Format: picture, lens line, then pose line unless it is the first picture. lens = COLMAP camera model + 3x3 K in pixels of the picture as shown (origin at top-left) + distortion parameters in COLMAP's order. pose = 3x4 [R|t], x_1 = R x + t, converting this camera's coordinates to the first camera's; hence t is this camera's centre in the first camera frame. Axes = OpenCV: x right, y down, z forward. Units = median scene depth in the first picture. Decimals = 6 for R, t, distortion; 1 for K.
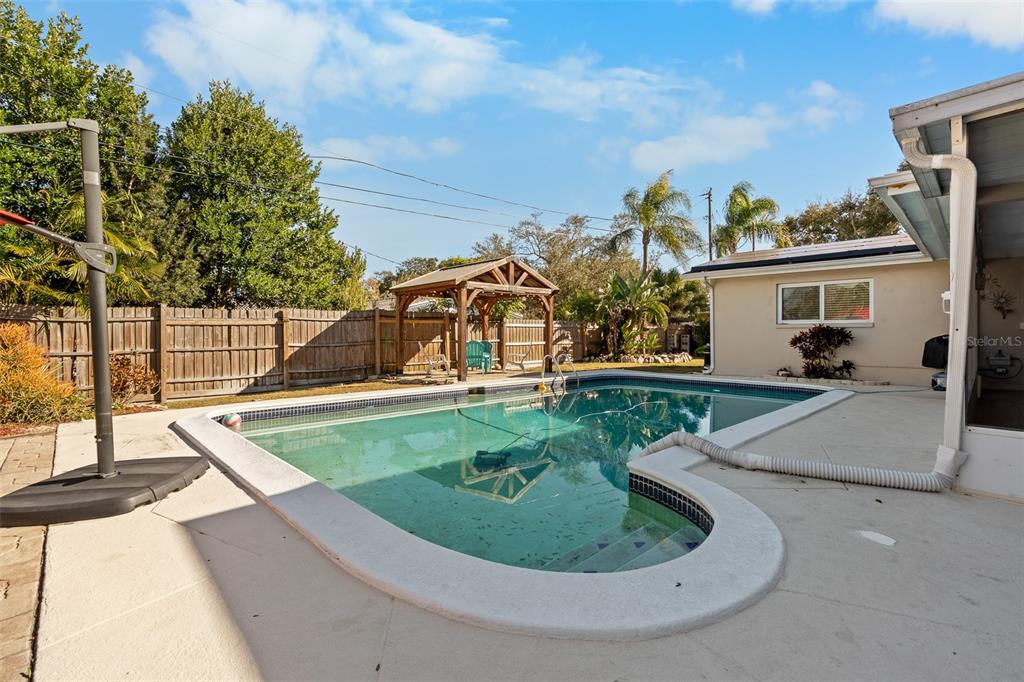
lens RADIAL K [[467.4, 0, 508.5], [0, 467.4, 339.1], [0, 0, 1]] dist [-0.007792, 0.002078]
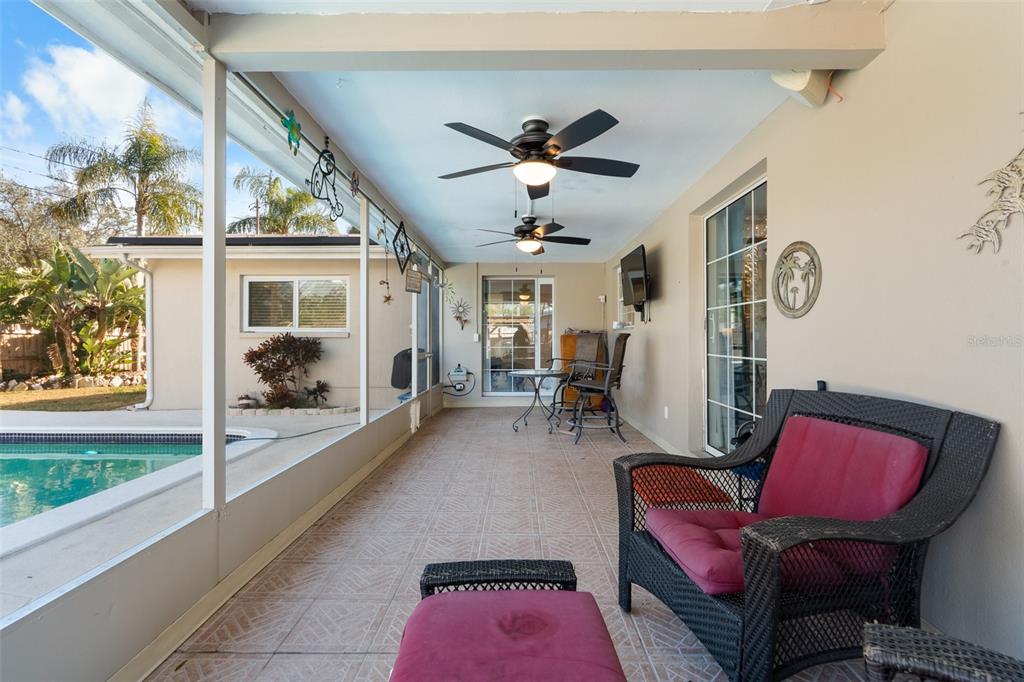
lens RADIAL K [[467.4, 0, 512.2], [0, 467.4, 338.4], [0, 0, 1]] dist [-0.007792, 0.002078]
pose [[0.698930, 0.000604, 0.715190, 0.363823], [0.008089, 0.999929, -0.008749, -0.013189], [-0.715144, 0.011900, 0.698875, 0.219992]]
